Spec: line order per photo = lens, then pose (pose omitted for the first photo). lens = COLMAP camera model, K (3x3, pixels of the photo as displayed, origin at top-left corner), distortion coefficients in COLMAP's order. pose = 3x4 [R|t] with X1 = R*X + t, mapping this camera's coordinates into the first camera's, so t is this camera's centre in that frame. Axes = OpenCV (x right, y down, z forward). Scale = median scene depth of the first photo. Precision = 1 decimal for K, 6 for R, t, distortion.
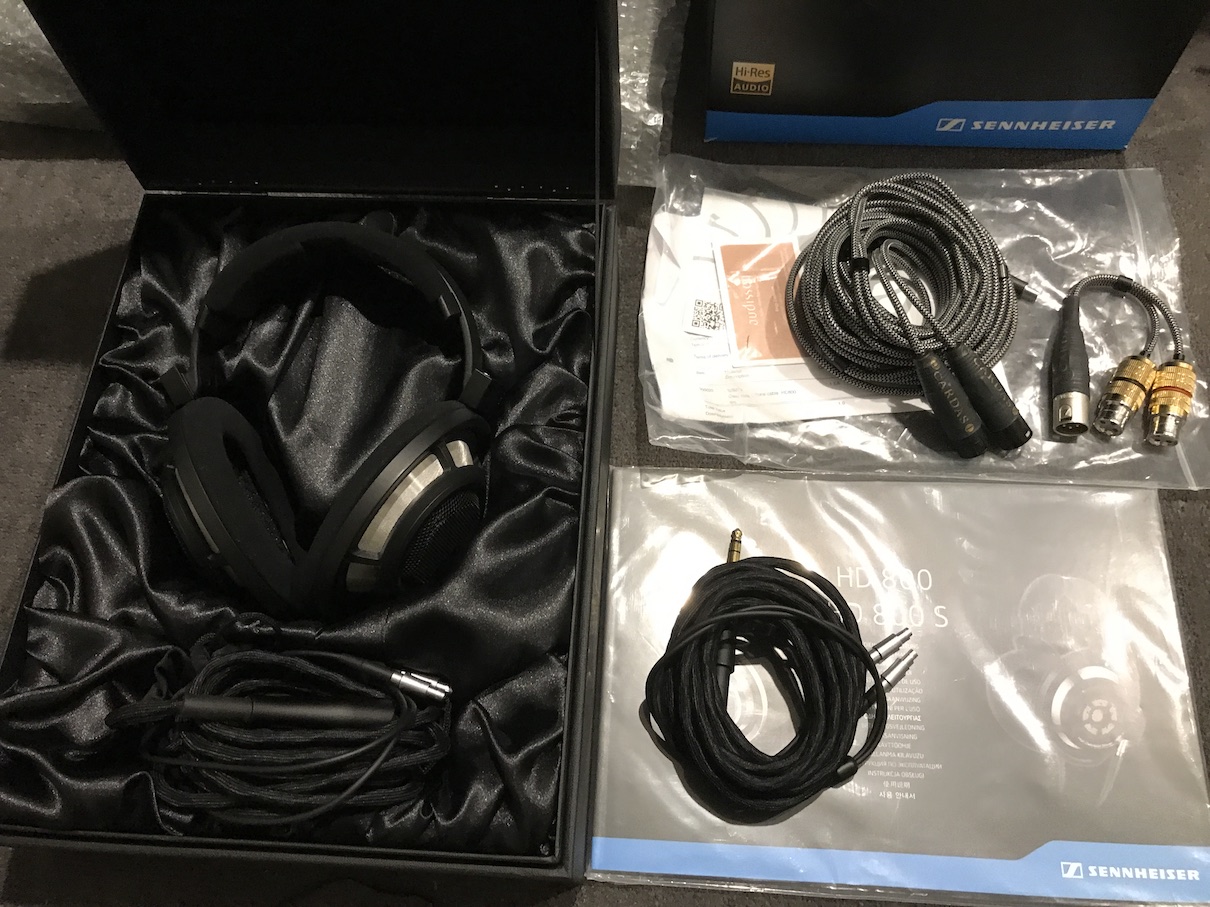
lens RADIAL K [[1004.2, 0, 592.8], [0, 1004.2, 446.7], [0, 0, 1]] dist [0.008990, -0.001863]
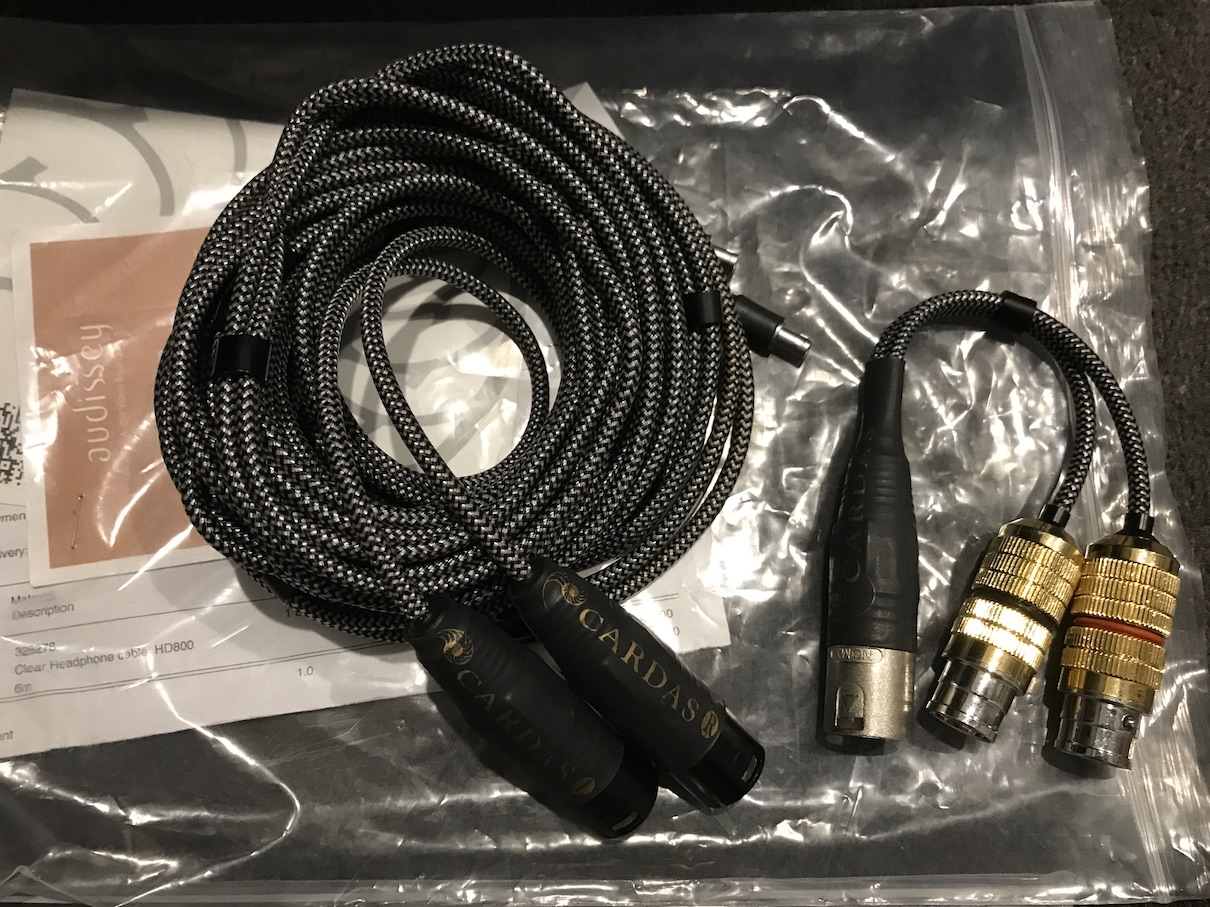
lens RADIAL K [[1004.2, 0, 607.7], [0, 1004.2, 454.8], [0, 0, 1]] dist [0.008990, -0.001863]
pose [[0.997051, -0.057742, 0.050551, 0.343351], [0.047898, 0.982871, 0.177959, -0.186670], [-0.059961, -0.175013, 0.982739, 0.605800]]
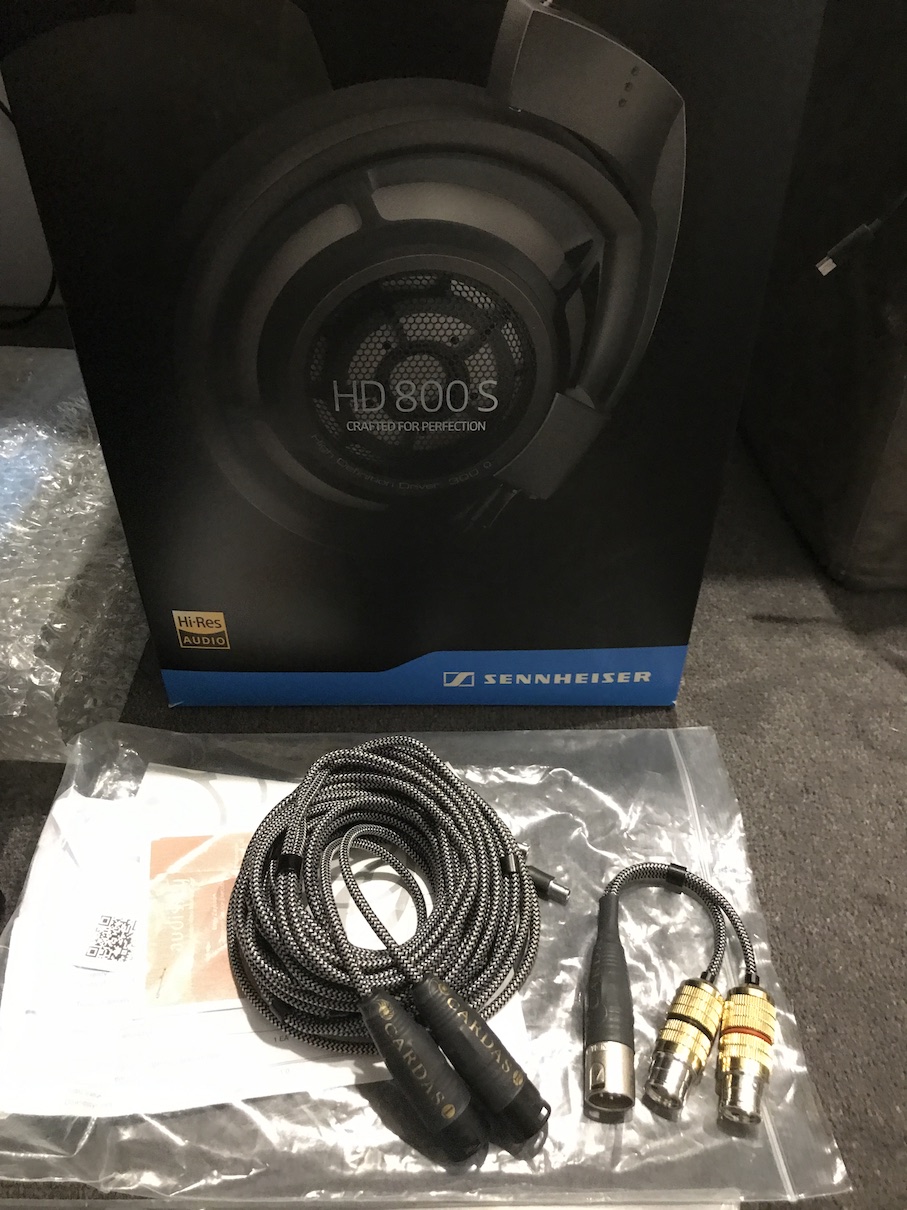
lens RADIAL K [[1004.2, 0, 448.1], [0, 1004.2, 597.2], [0, 0, 1]] dist [0.008990, -0.001863]
pose [[0.996891, -0.012111, 0.077854, 0.302207], [0.042230, 0.916329, -0.398194, -0.059967], [-0.066517, 0.400243, 0.913992, 0.240085]]
